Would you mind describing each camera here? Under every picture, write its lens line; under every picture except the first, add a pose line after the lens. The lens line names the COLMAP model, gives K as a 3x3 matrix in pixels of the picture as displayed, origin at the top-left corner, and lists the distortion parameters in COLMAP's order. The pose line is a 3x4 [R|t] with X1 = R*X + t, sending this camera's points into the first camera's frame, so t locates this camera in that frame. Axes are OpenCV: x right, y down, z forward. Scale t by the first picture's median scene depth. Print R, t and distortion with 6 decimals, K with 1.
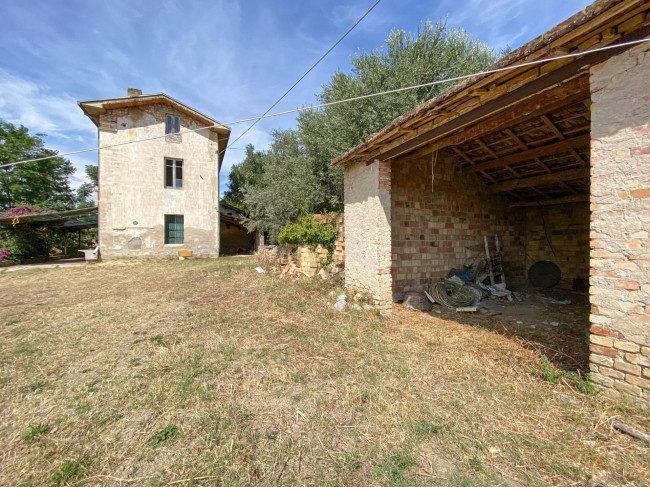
lens RADIAL K [[266.4, 0, 325.0], [0, 266.4, 243.5], [0, 0, 1]] dist [-0.000849, -0.000269]
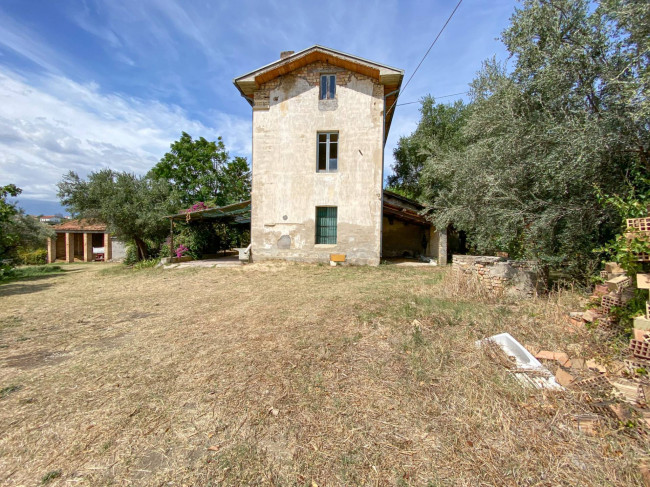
lens RADIAL K [[266.4, 0, 325.0], [0, 266.4, 243.5], [0, 0, 1]] dist [-0.000849, -0.000269]
pose [[0.841956, 0.033658, -0.538496, -0.156171], [-0.027570, 0.999432, 0.019363, -0.016074], [0.538842, -0.001456, 0.842406, 0.358153]]
